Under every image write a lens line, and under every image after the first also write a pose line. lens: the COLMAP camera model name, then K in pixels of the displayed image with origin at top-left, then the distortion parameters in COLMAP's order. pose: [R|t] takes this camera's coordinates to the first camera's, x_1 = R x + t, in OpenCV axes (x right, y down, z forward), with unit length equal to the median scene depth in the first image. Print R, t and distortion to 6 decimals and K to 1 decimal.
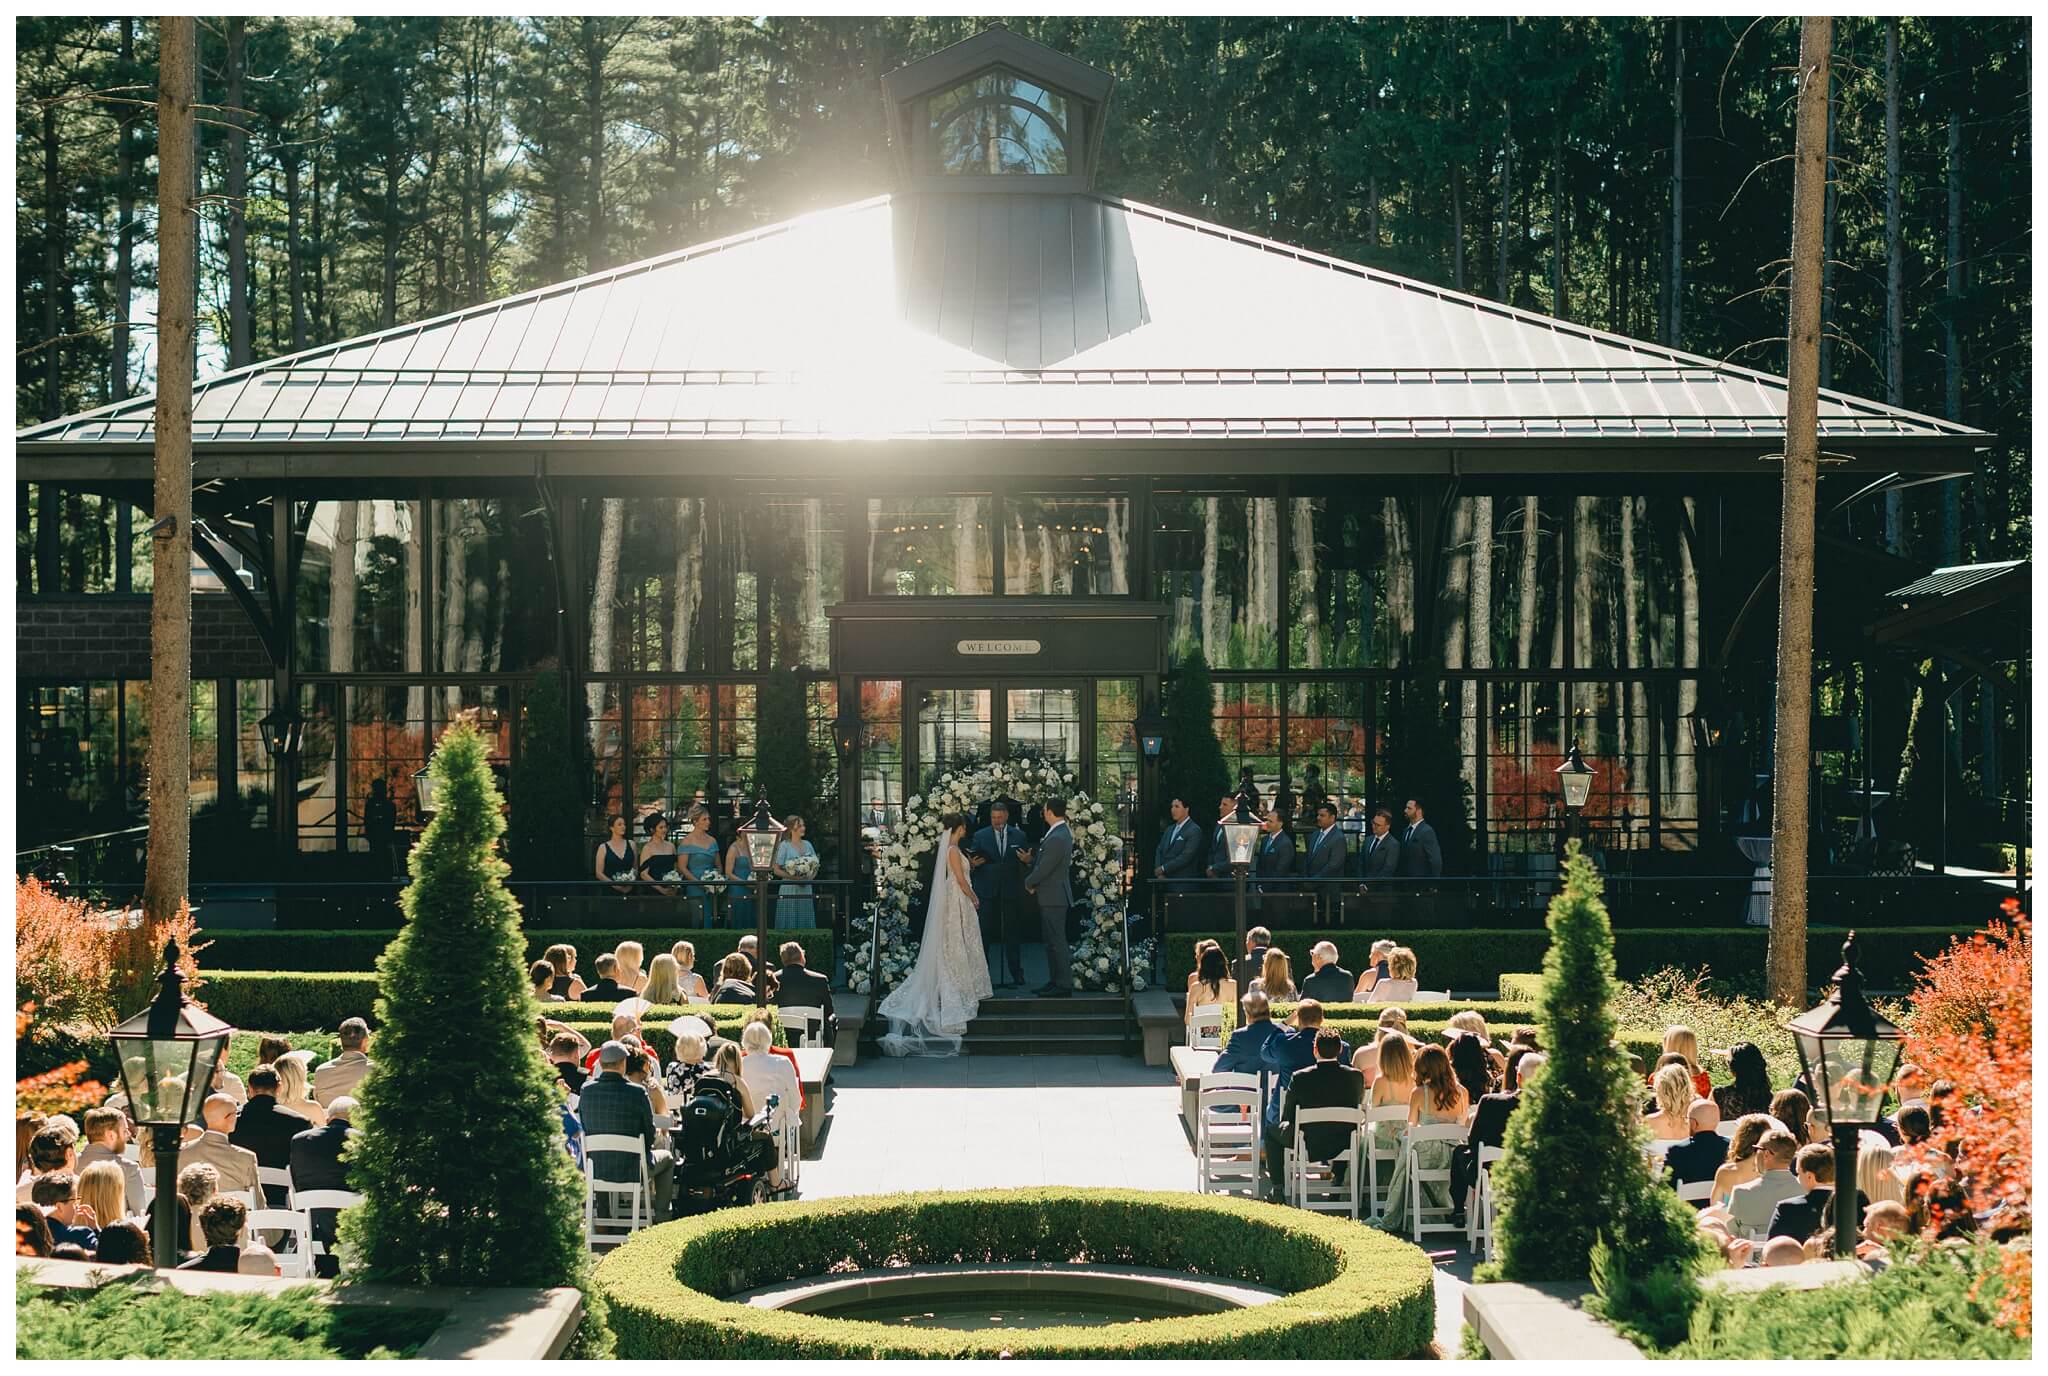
lens RADIAL K [[2163.8, 0, 1024.0], [0, 2163.8, 688.0], [0, 0, 1]] dist [0.010497, -0.032700]
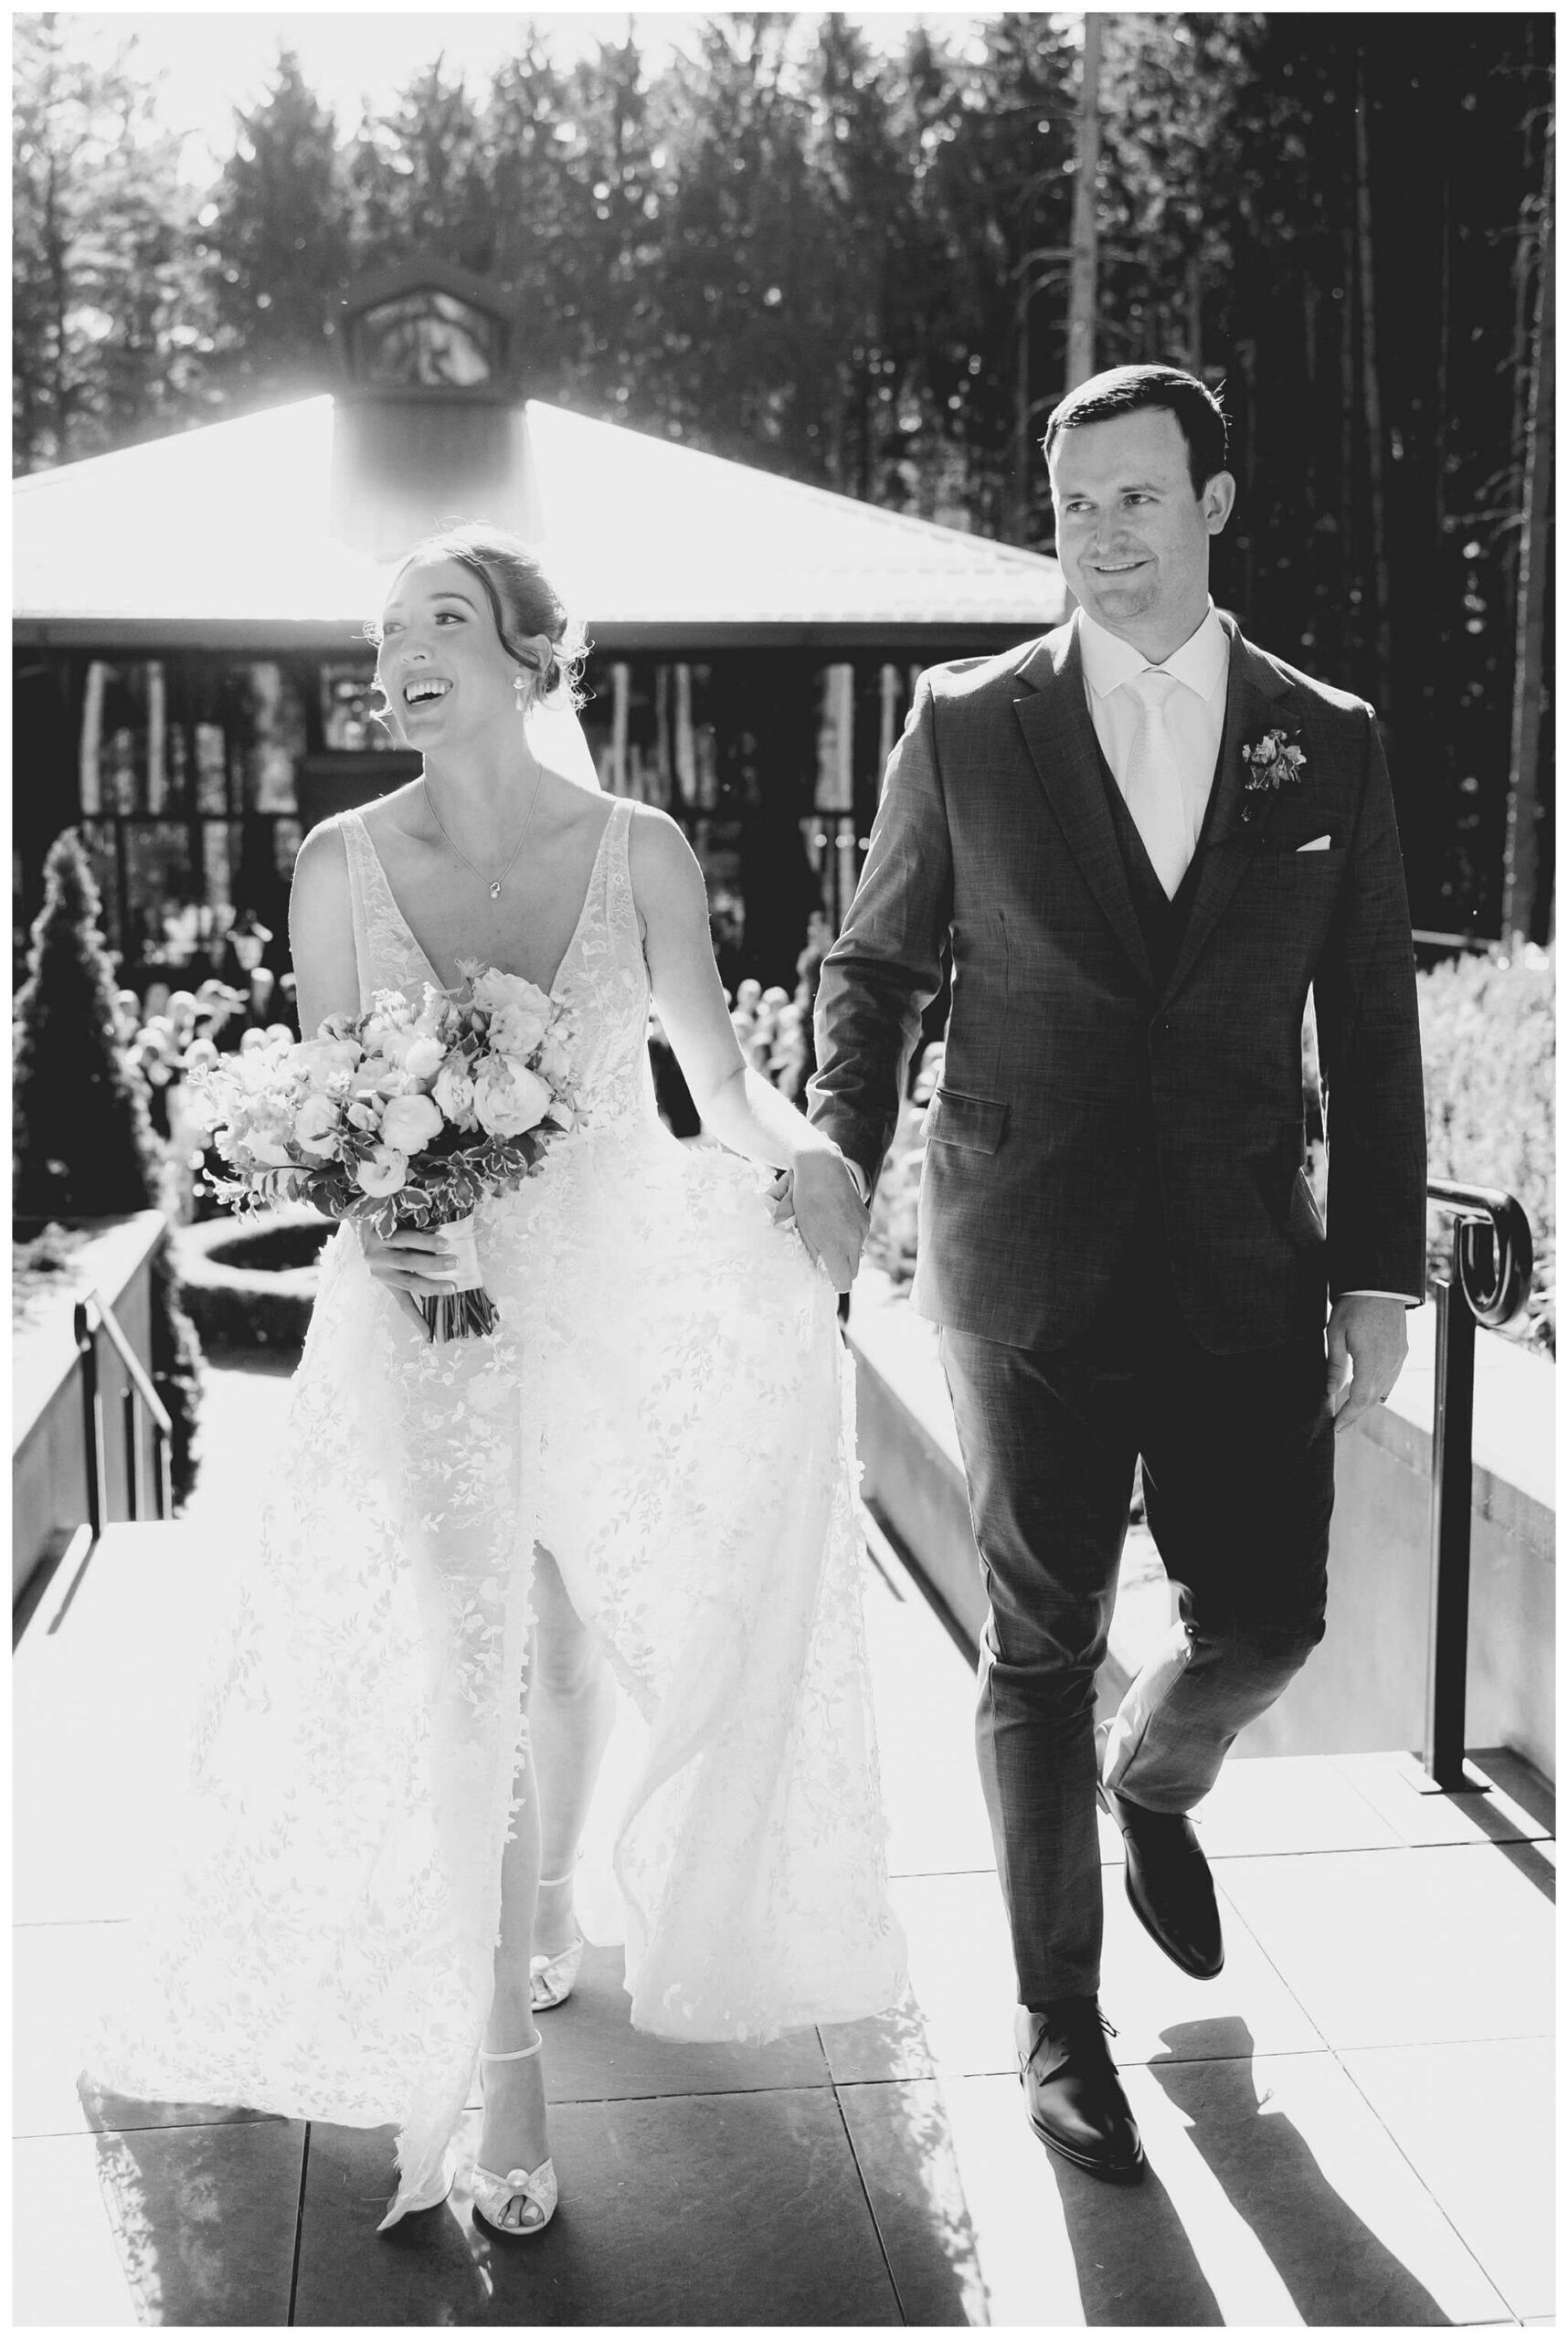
lens RADIAL K [[2471.4, 0, 788.2], [0, 2471.4, 1197.8], [0, 0, 1]] dist [0.010497, -0.032700]
pose [[0.992224, -0.018173, 0.123133, 0.009362], [0.000718, 0.990103, 0.140344, 0.011134], [-0.124464, -0.139164, 0.982416, -0.389725]]
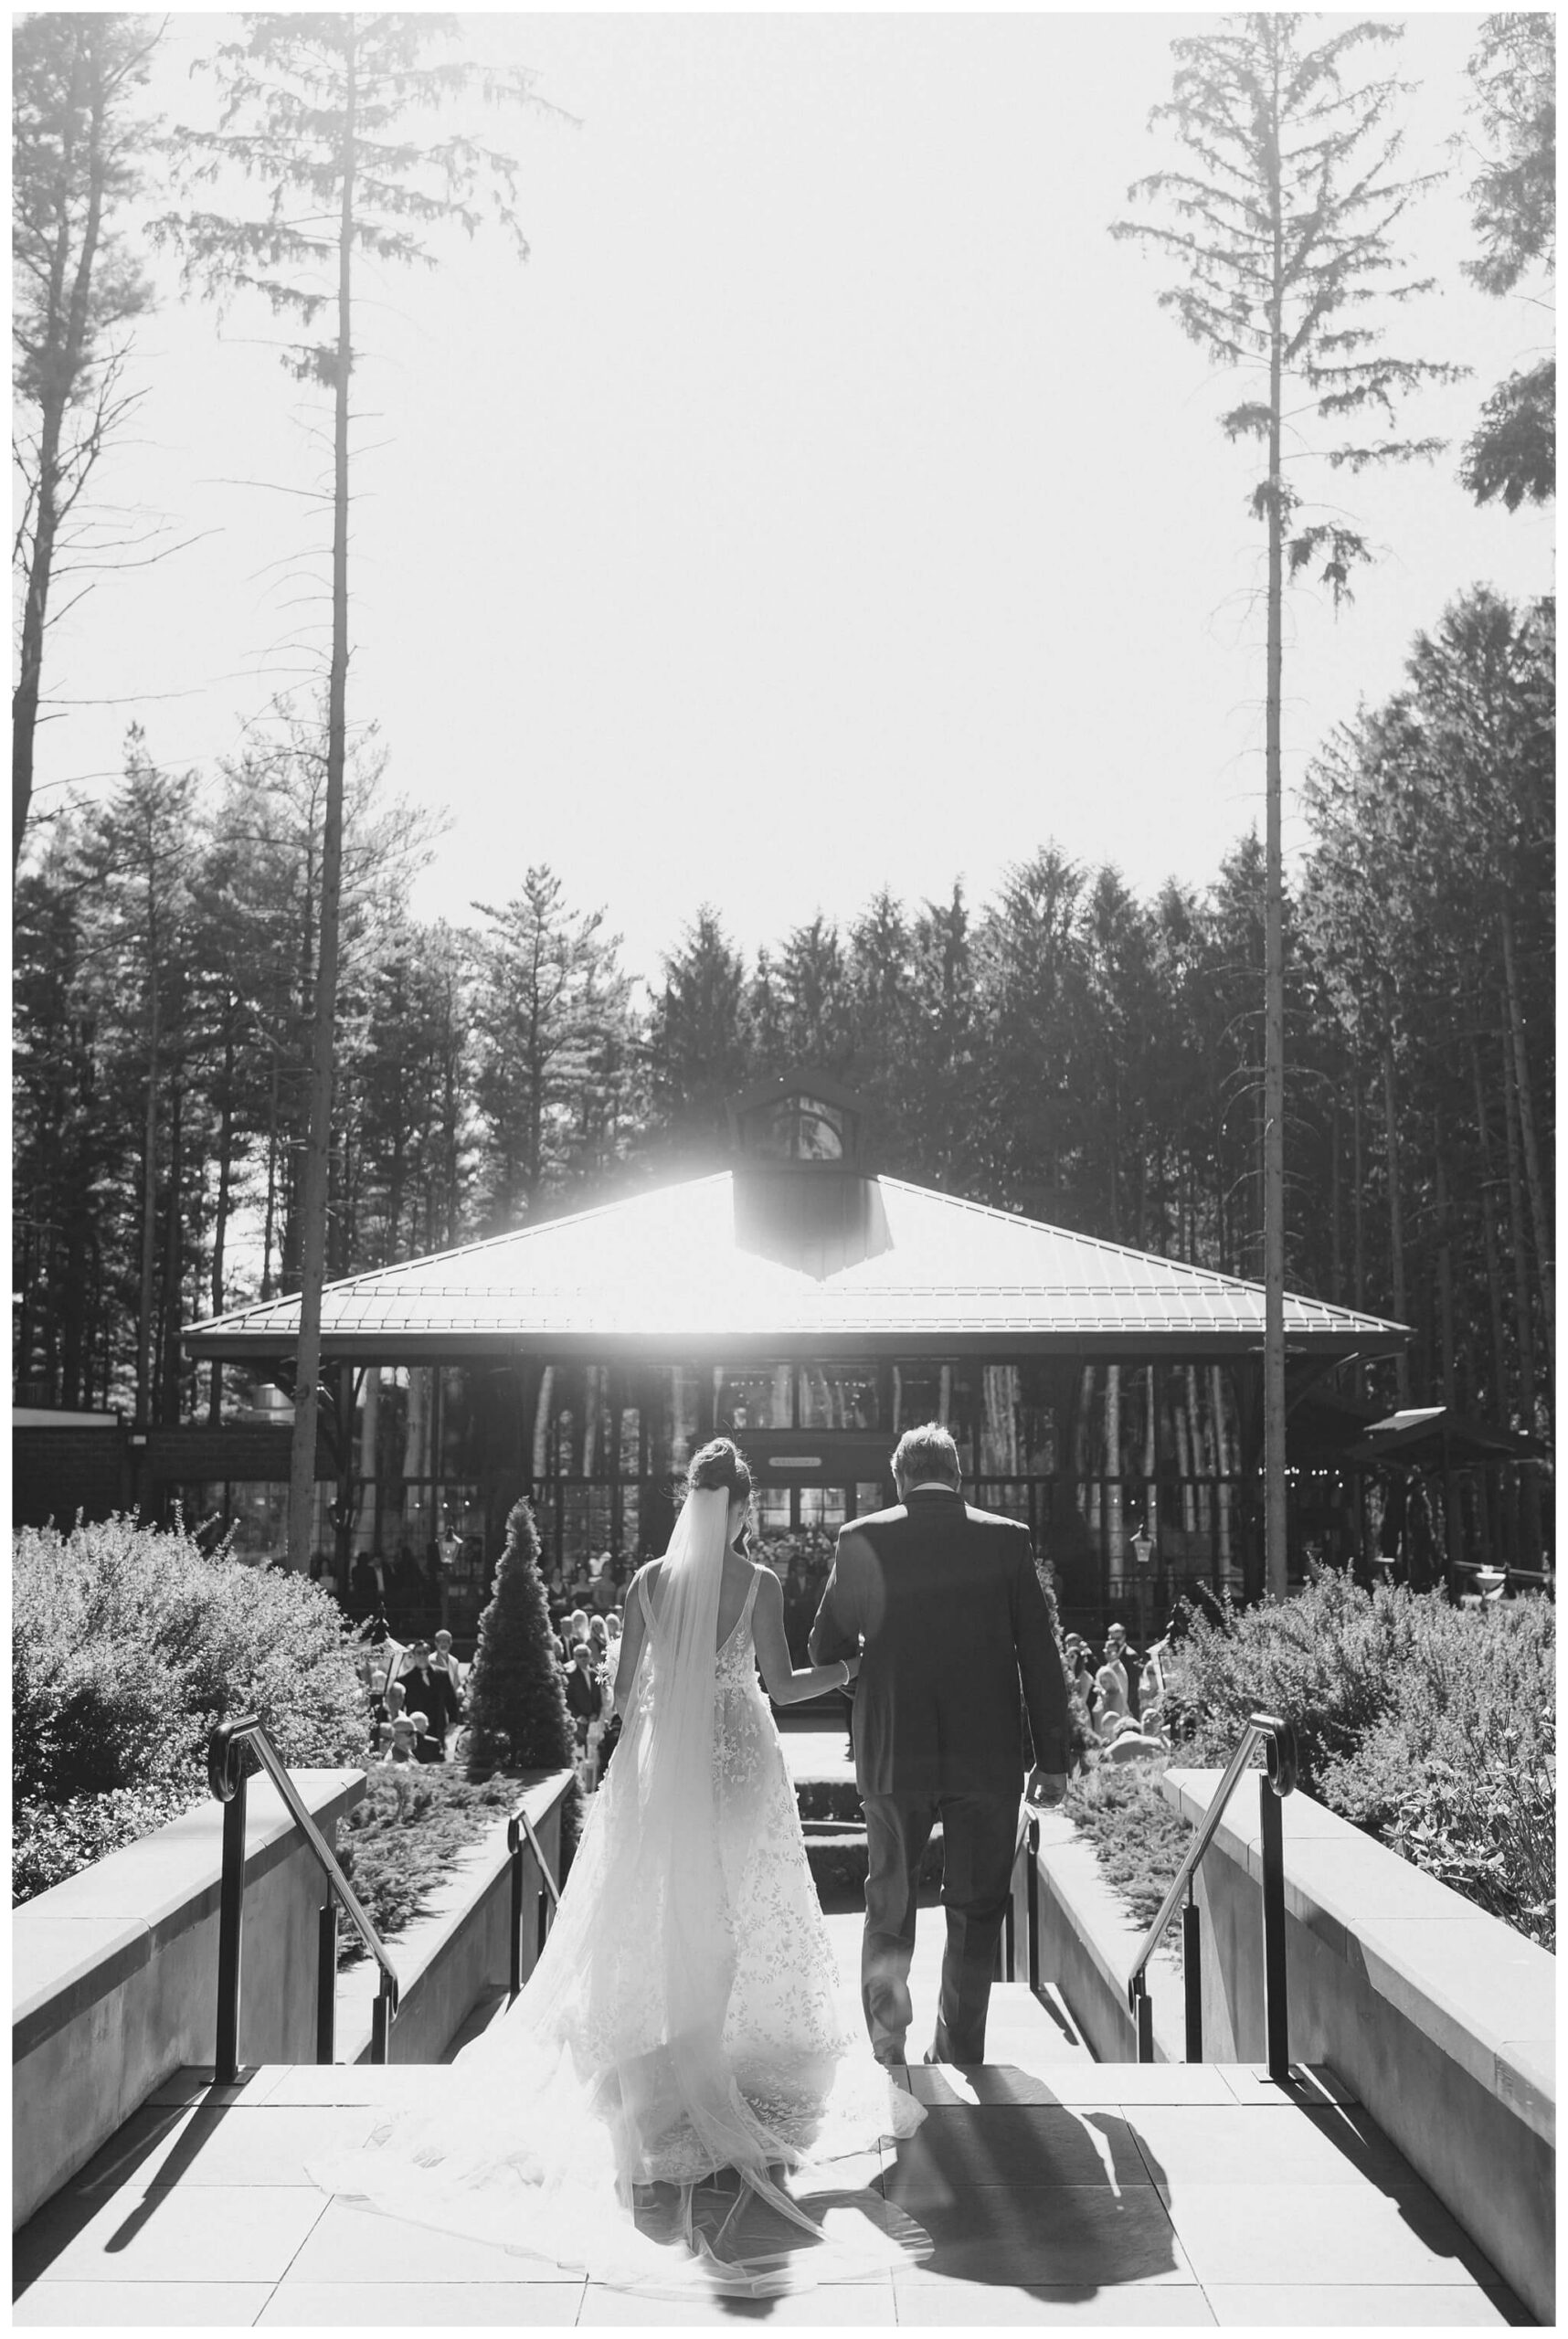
lens RADIAL K [[2471.4, 0, 788.2], [0, 2471.4, 1197.8], [0, 0, 1]] dist [0.010497, -0.032700]
pose [[0.998910, -0.003241, -0.046567, 0.061134], [-0.002265, 0.993048, -0.117687, 0.001674], [0.046625, 0.117664, 0.991958, -0.742586]]
